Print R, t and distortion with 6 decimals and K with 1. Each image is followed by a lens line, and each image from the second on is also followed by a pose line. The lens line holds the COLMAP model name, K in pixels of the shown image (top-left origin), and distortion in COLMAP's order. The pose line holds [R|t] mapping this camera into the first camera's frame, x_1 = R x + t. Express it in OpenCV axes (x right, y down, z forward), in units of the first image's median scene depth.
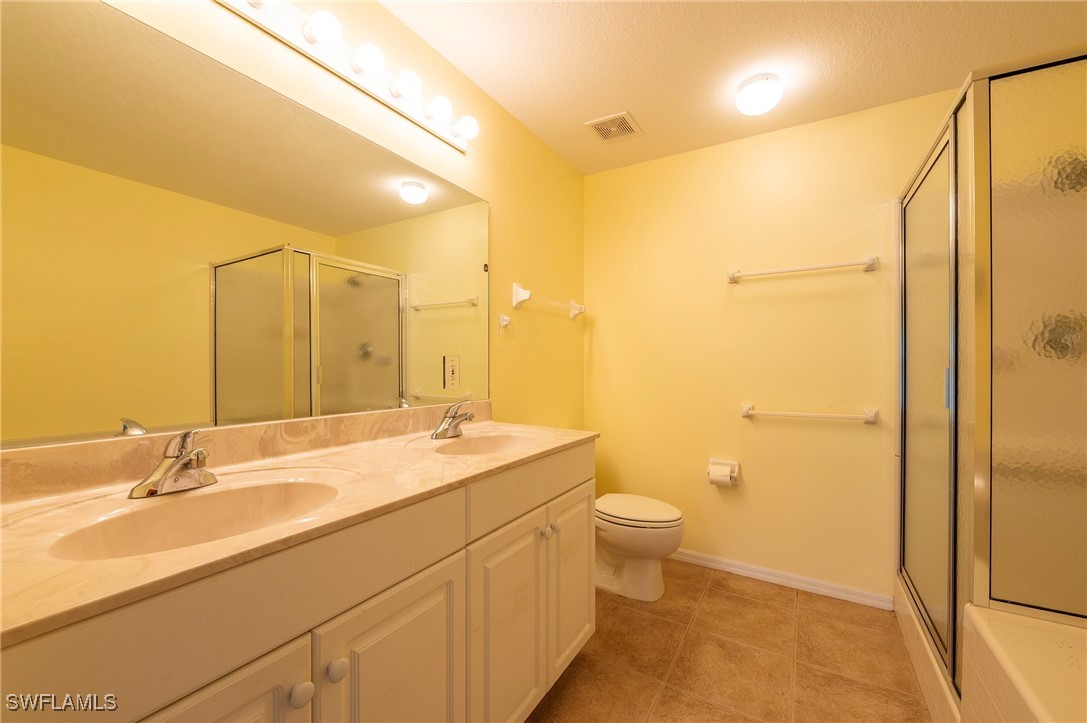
lens RADIAL K [[431.9, 0, 548.0], [0, 431.9, 361.4], [0, 0, 1]] dist [-0.005591, -0.001255]
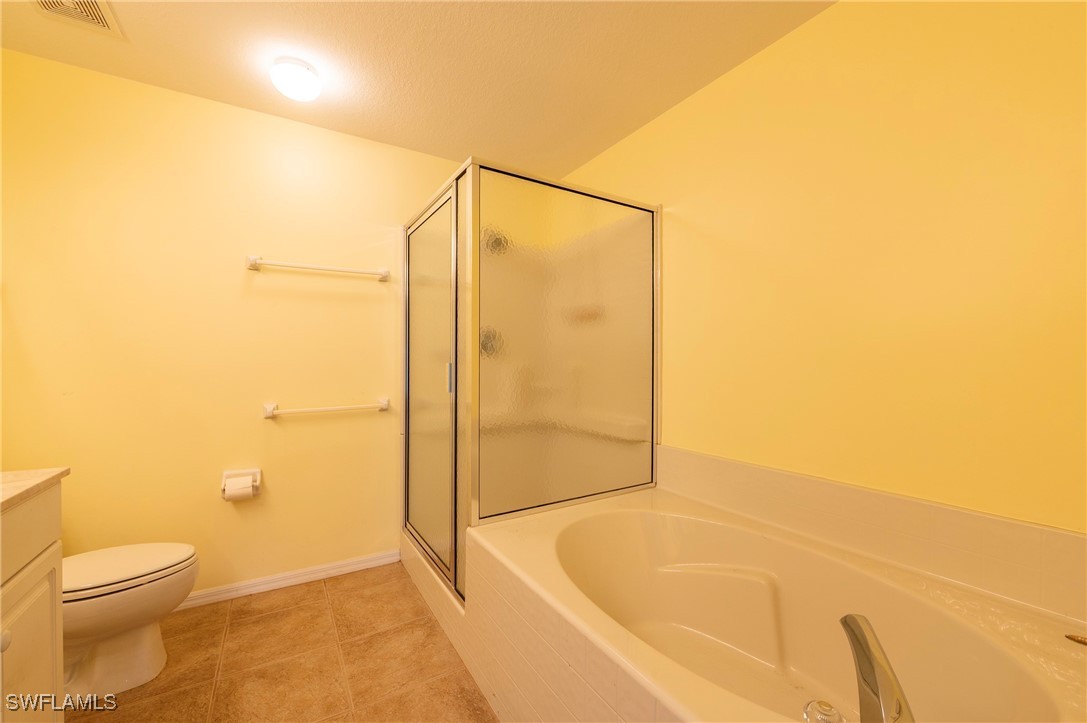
lens RADIAL K [[431.9, 0, 544.5], [0, 431.9, 360.2], [0, 0, 1]] dist [-0.005591, -0.001255]
pose [[0.463364, -0.002532, 0.886164, -0.098657], [-0.002547, 0.999988, 0.004189, -0.000022], [-0.886164, -0.004198, 0.463352, 0.060617]]
